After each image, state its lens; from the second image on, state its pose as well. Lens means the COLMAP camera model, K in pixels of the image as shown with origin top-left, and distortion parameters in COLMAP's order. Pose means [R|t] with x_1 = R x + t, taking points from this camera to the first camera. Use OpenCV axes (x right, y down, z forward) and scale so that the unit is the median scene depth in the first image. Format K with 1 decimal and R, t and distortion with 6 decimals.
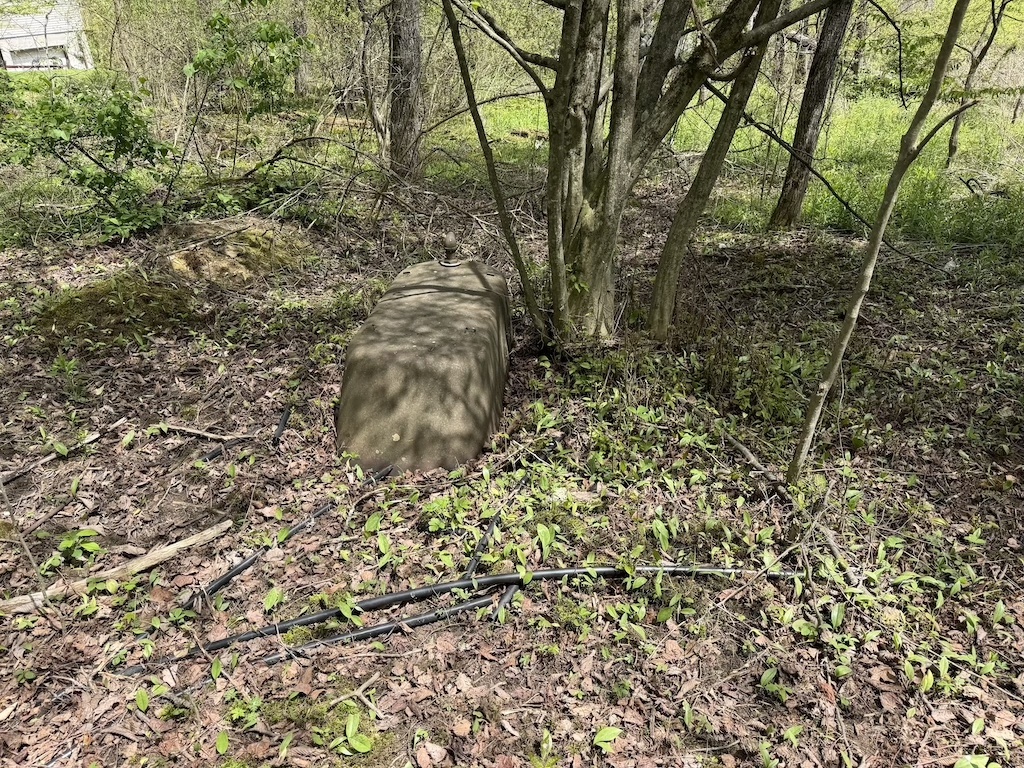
lens RADIAL K [[712.2, 0, 511.1], [0, 712.2, 384.0], [0, 0, 1]] dist [-0.004709, -0.003356]
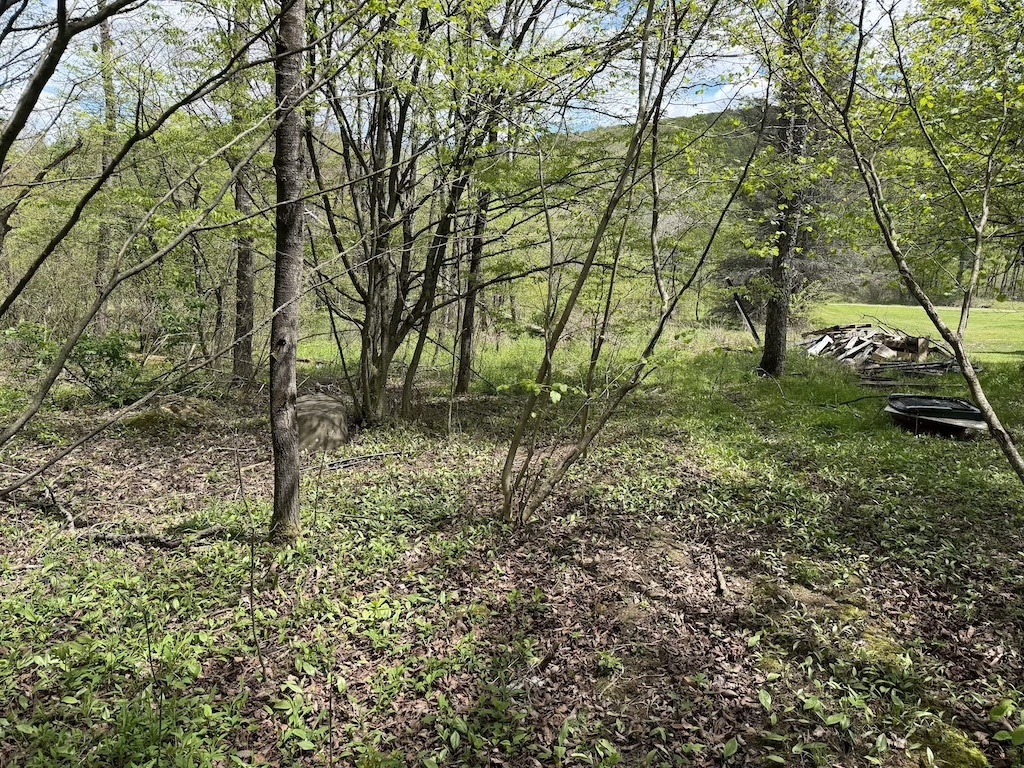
lens RADIAL K [[712.2, 0, 511.9], [0, 712.2, 383.4], [0, 0, 1]] dist [-0.004709, -0.003356]
pose [[0.933629, -0.026944, 0.357228, -0.441150], [0.141509, 0.943812, -0.298653, 0.812999], [-0.329109, 0.329382, 0.884983, -1.840536]]
